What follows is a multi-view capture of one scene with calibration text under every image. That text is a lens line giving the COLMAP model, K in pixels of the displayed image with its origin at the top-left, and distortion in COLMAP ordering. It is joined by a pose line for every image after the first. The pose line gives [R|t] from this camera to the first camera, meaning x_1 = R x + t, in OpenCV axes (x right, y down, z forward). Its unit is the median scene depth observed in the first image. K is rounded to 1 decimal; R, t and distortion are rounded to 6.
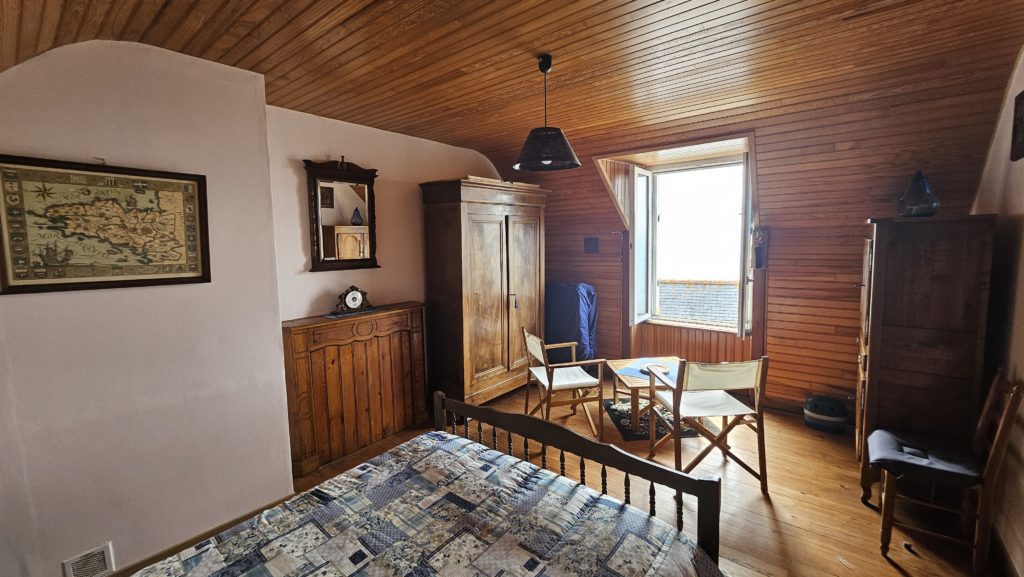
lens RADIAL K [[423.1, 0, 515.3], [0, 423.1, 281.4], [0, 0, 1]] dist [-0.001096, -0.000117]
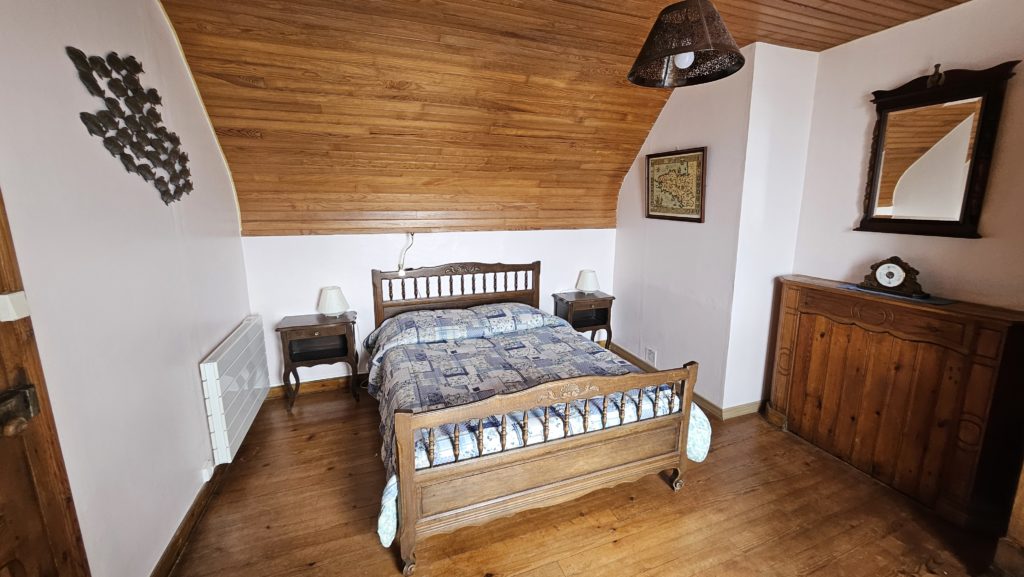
lens RADIAL K [[402.4, 0, 521.5], [0, 402.4, 282.2], [0, 0, 1]] dist [0.003842, 0.000673]
pose [[-0.510512, 0.184018, -0.839949, 0.845321], [-0.080368, 0.962345, 0.259680, -0.120519], [0.856107, 0.200075, -0.476499, 1.274941]]
